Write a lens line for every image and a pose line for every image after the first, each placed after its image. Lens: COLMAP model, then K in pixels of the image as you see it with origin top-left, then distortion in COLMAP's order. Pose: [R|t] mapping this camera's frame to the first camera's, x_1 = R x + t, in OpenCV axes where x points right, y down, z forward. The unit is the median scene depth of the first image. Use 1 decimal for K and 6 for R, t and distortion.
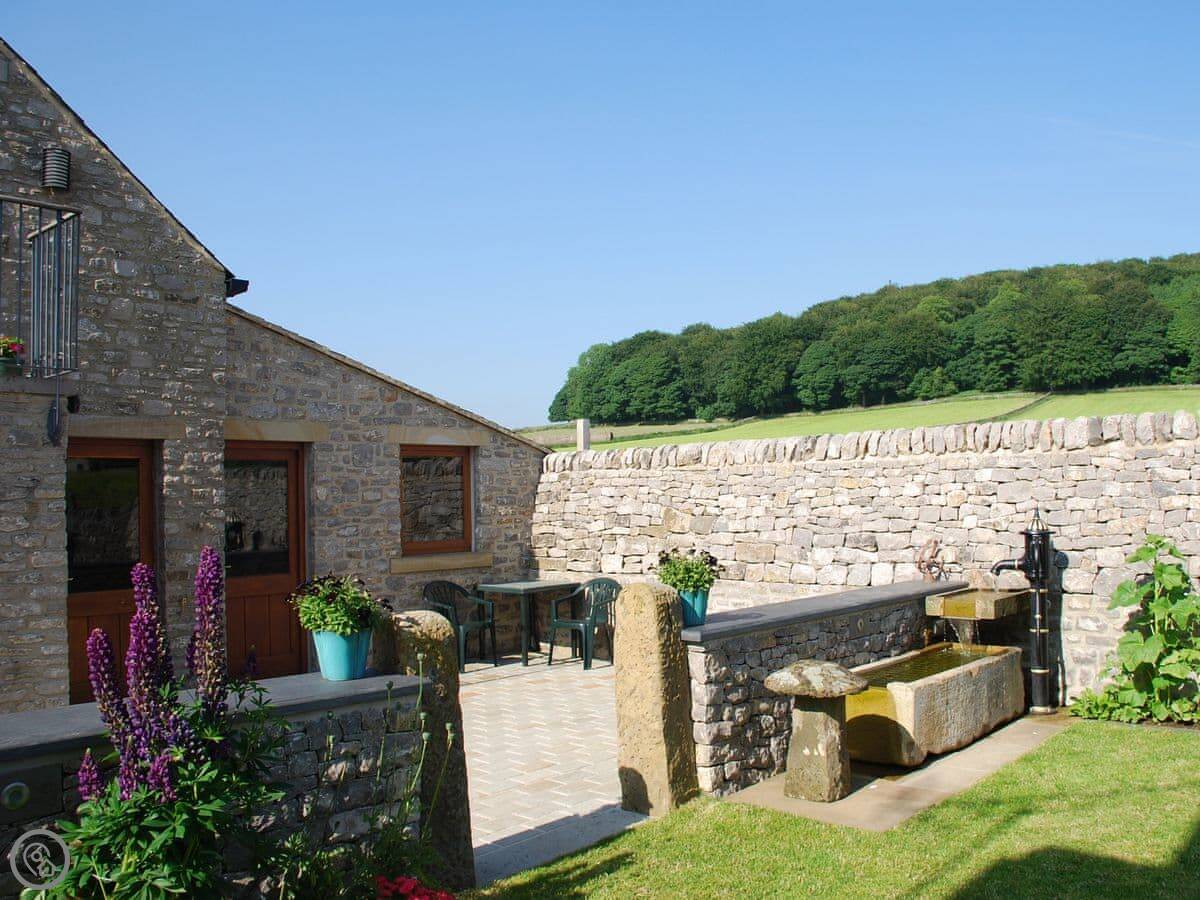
lens RADIAL K [[1074.1, 0, 645.4], [0, 1074.1, 452.1], [0, 0, 1]] dist [-0.188206, 0.157120]
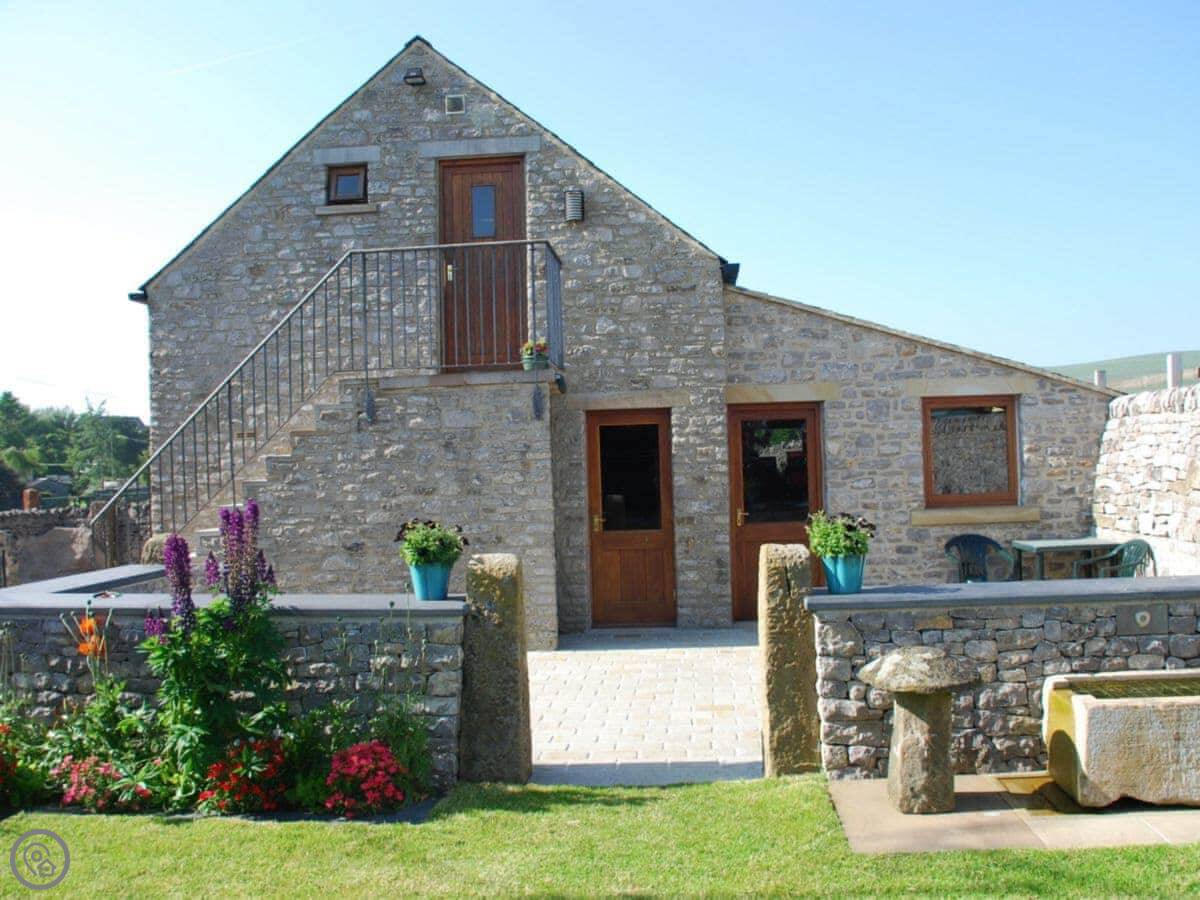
lens RADIAL K [[1074.1, 0, 645.4], [0, 1074.1, 452.1], [0, 0, 1]] dist [-0.188206, 0.157120]
pose [[0.577763, -0.006545, -0.816179, 0.528370], [0.052118, 0.998223, 0.028889, 0.002077], [0.814539, -0.059229, 0.577077, 0.247061]]
